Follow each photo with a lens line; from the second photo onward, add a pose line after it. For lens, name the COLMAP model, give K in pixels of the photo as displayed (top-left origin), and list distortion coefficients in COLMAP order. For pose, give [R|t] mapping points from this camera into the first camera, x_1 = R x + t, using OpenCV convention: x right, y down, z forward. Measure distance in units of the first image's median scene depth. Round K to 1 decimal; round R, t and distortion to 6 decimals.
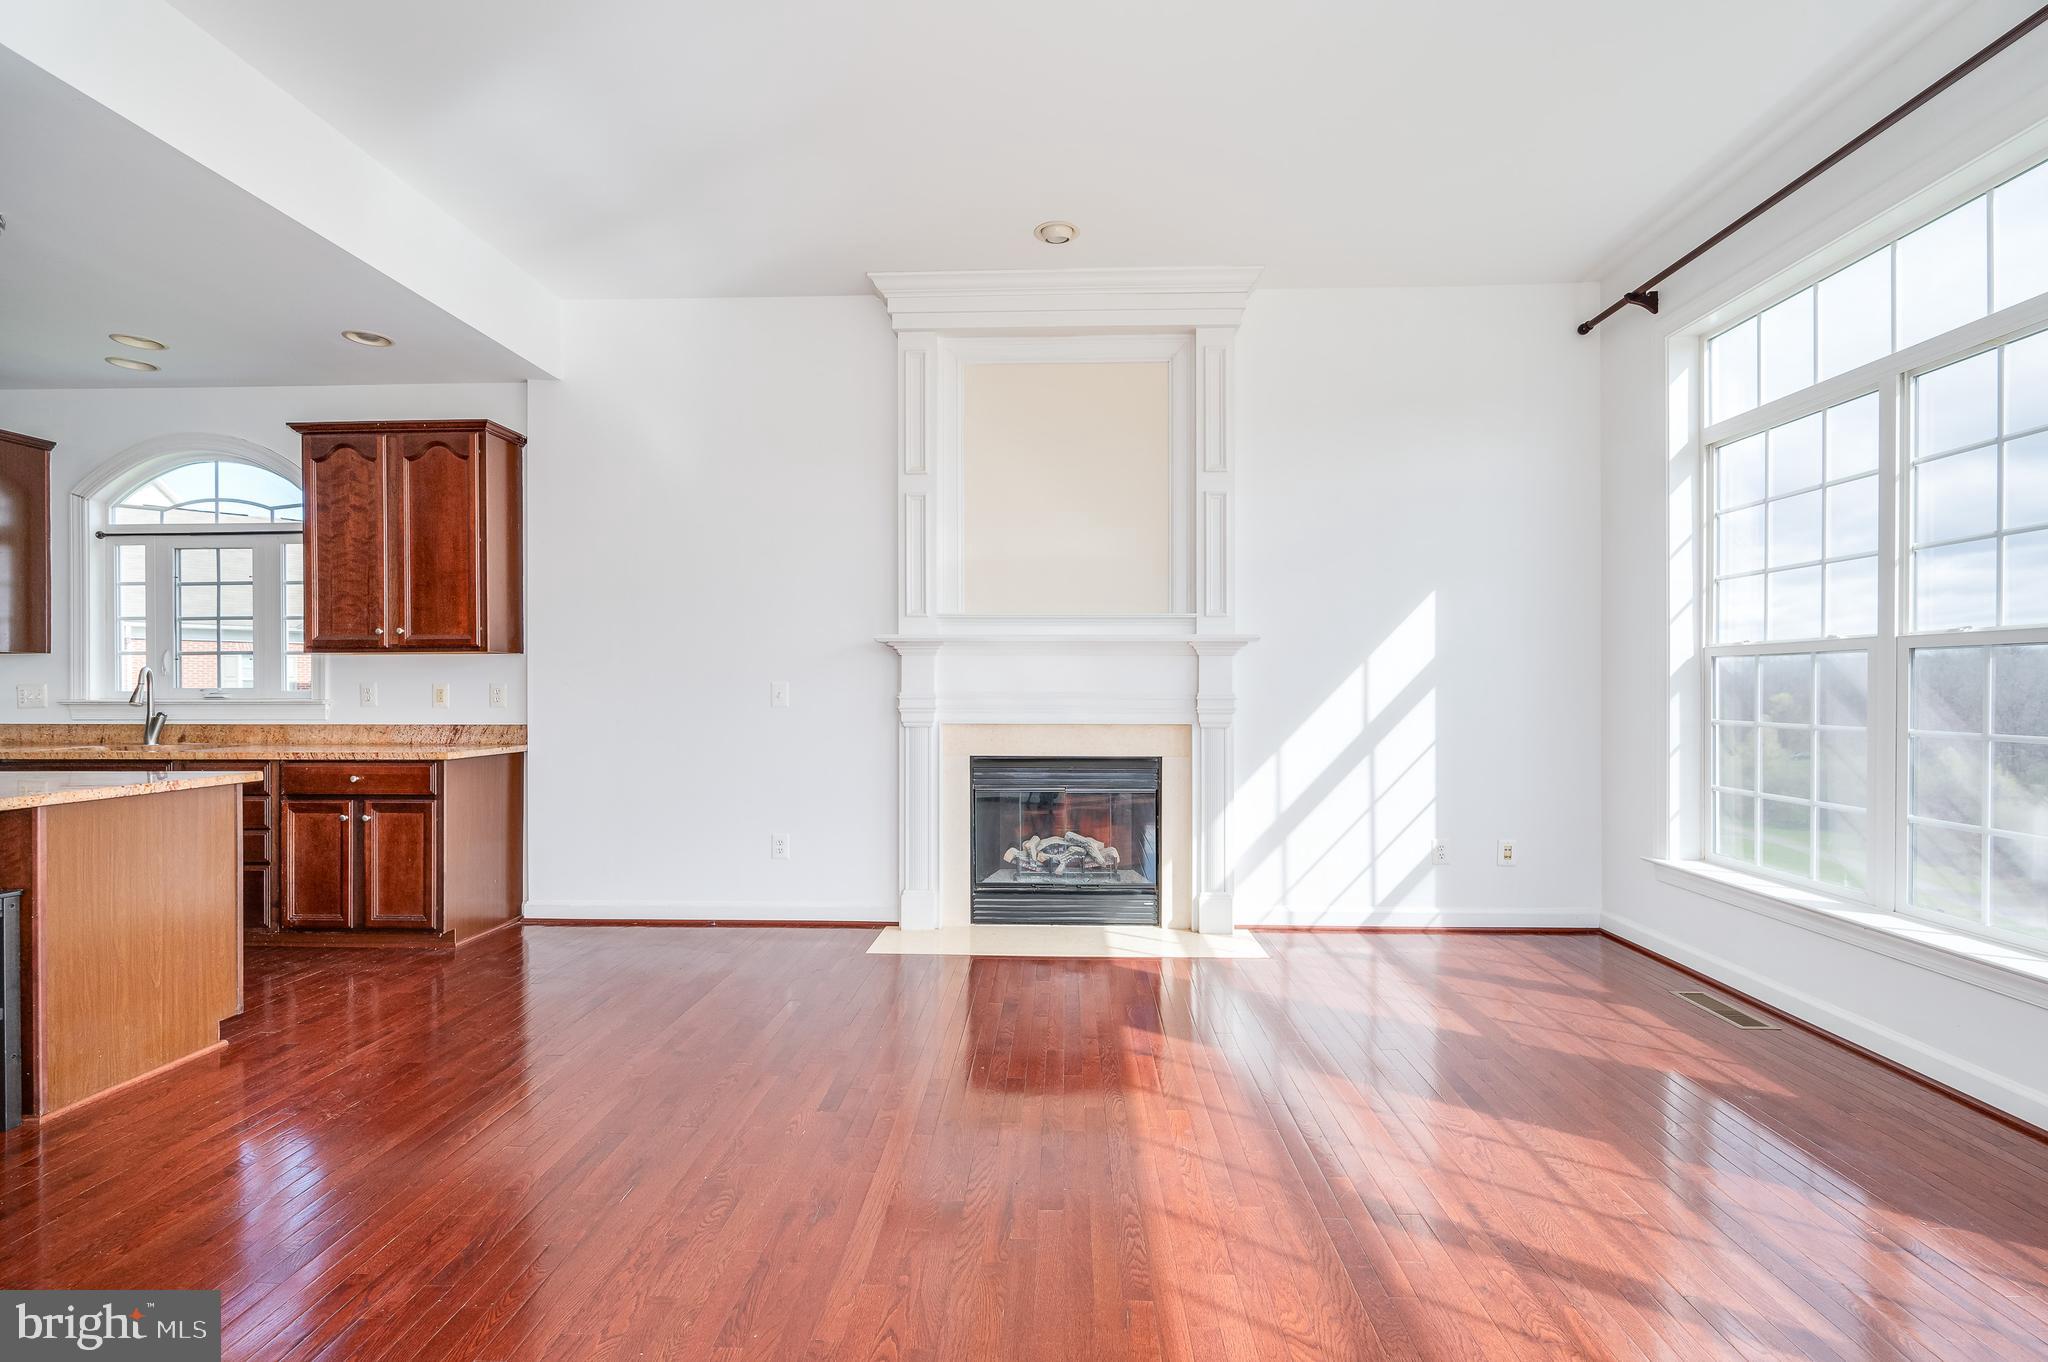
lens RADIAL K [[930.0, 0, 1008.2], [0, 930.0, 690.5], [0, 0, 1]] dist [-0.006725, 0.002985]
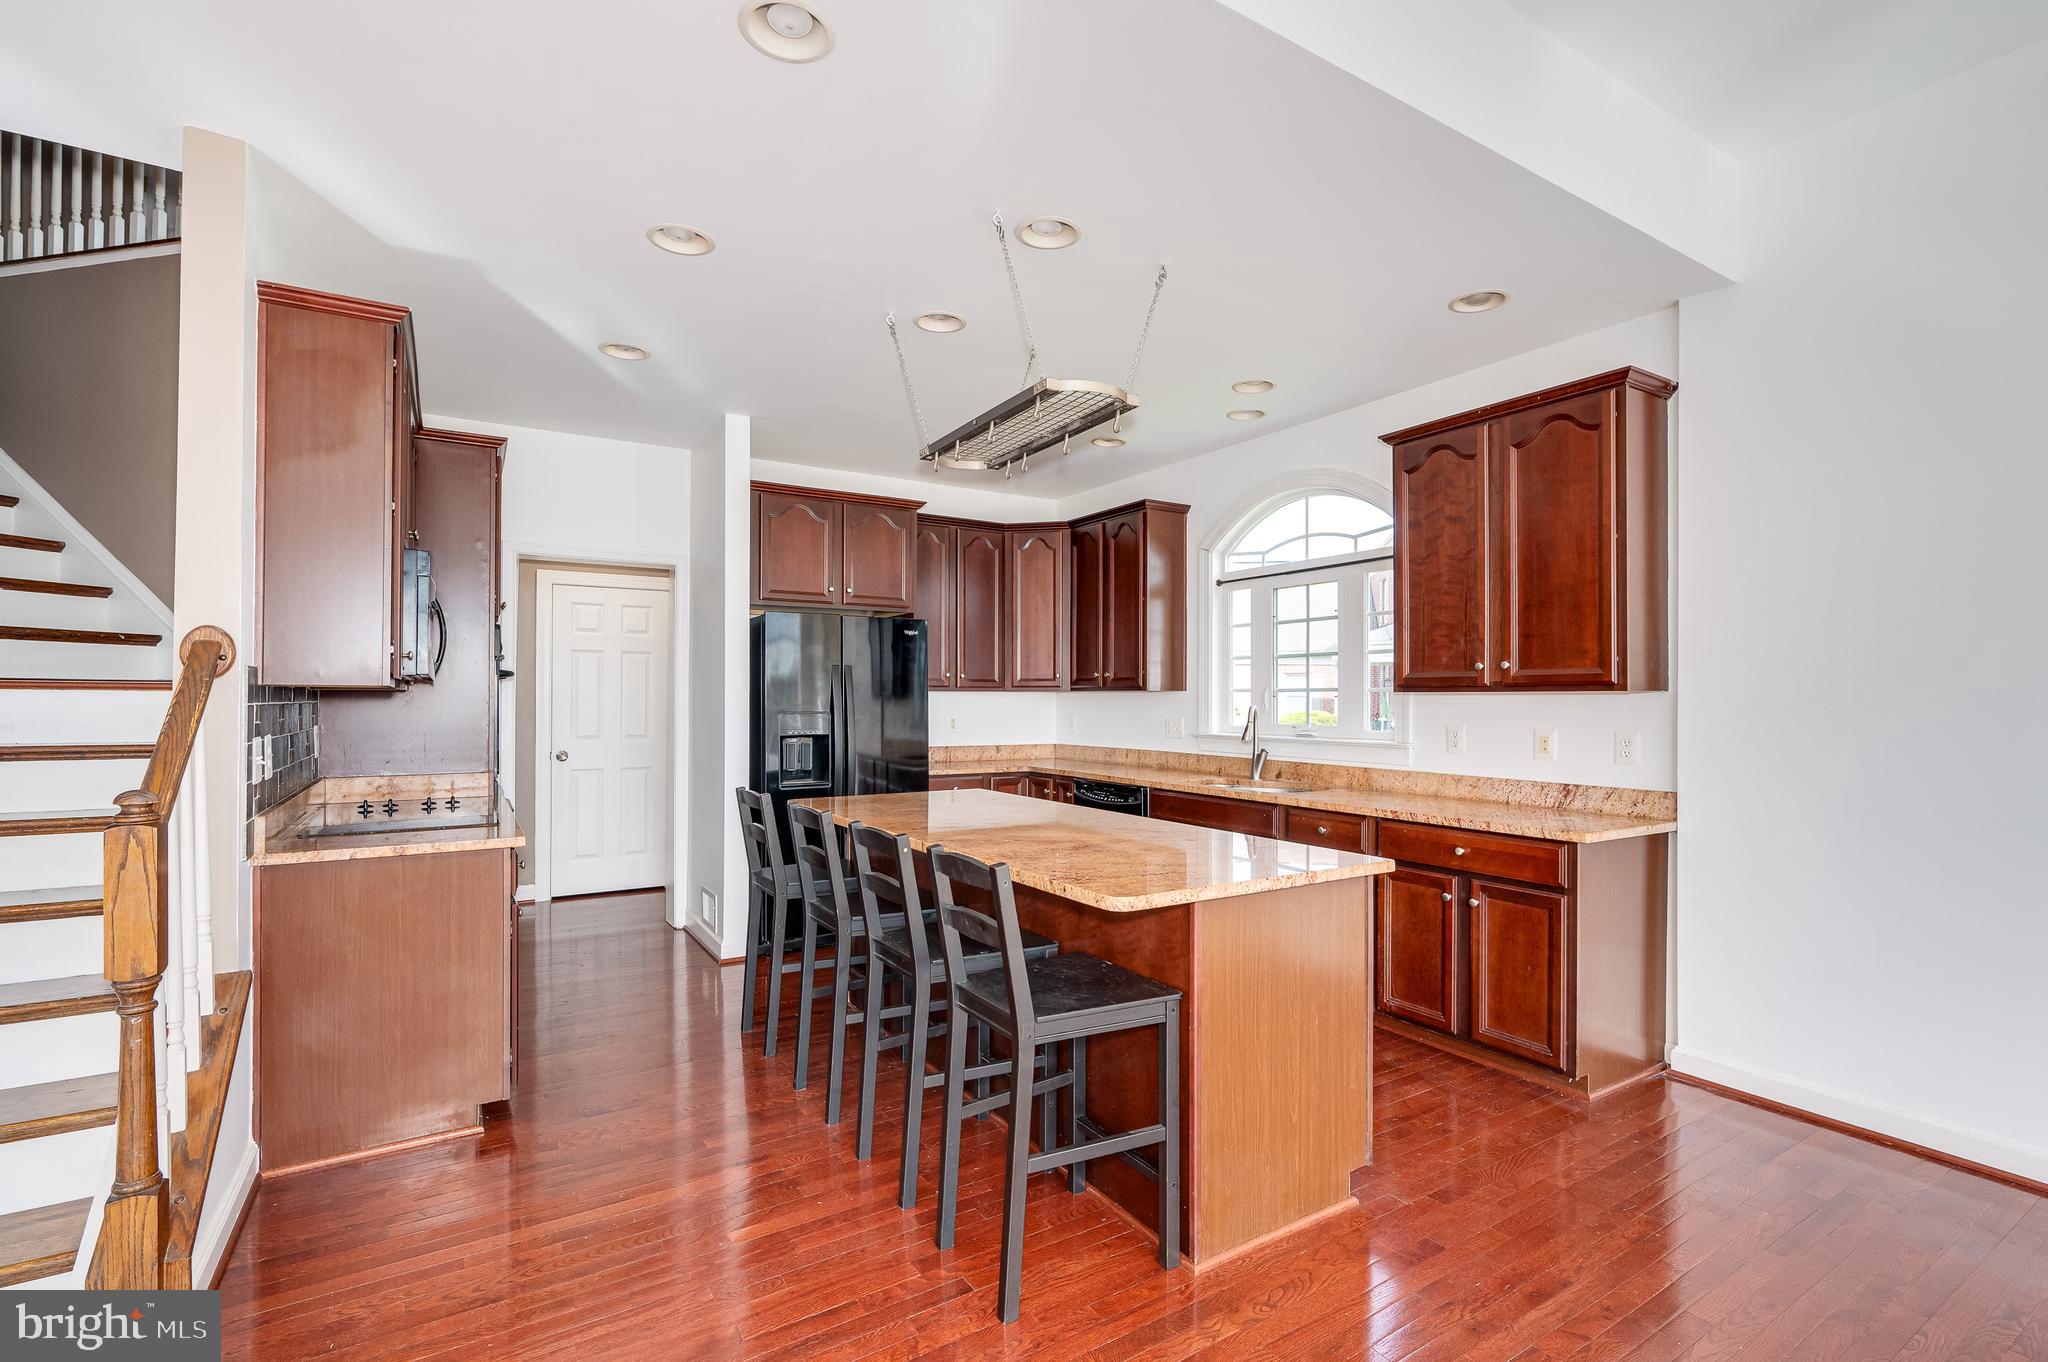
lens RADIAL K [[930.0, 0, 1017.3], [0, 930.0, 684.8], [0, 0, 1]] dist [-0.006725, 0.002985]
pose [[0.565823, -0.009007, -0.824477, -0.236020], [-0.007822, 0.999837, -0.016292, -0.030922], [0.824489, 0.015668, 0.565660, 0.205932]]
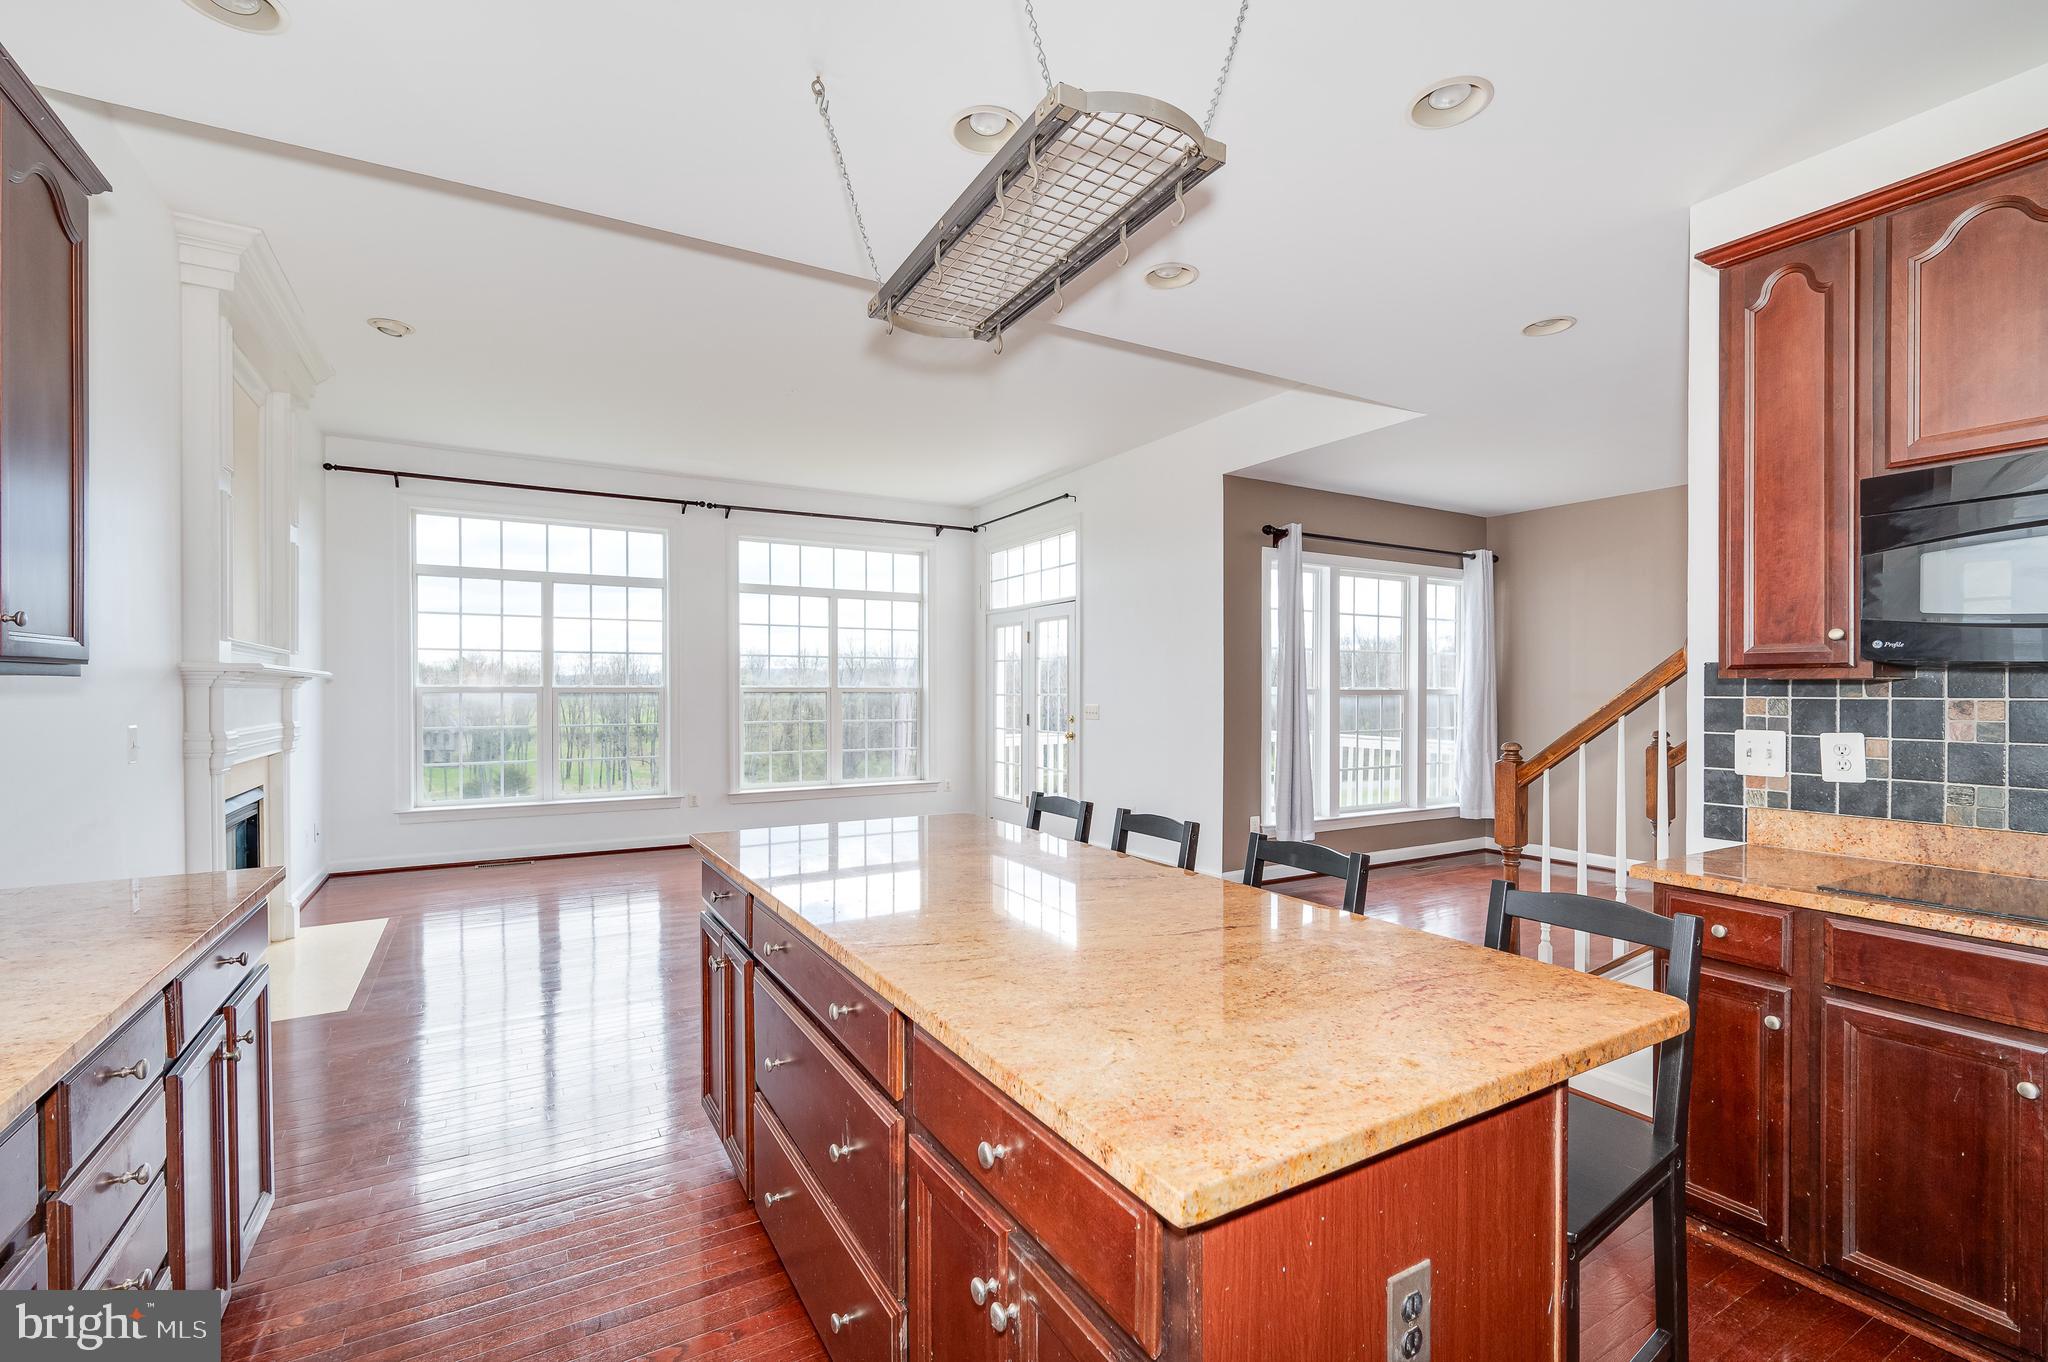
lens RADIAL K [[930.0, 0, 1035.1], [0, 930.0, 689.8], [0, 0, 1]] dist [-0.006725, 0.002985]
pose [[-0.552848, -0.000190, 0.833282, -1.213164], [0.005499, 0.999977, 0.003876, -0.036239], [-0.833264, 0.006726, -0.552835, 0.875918]]
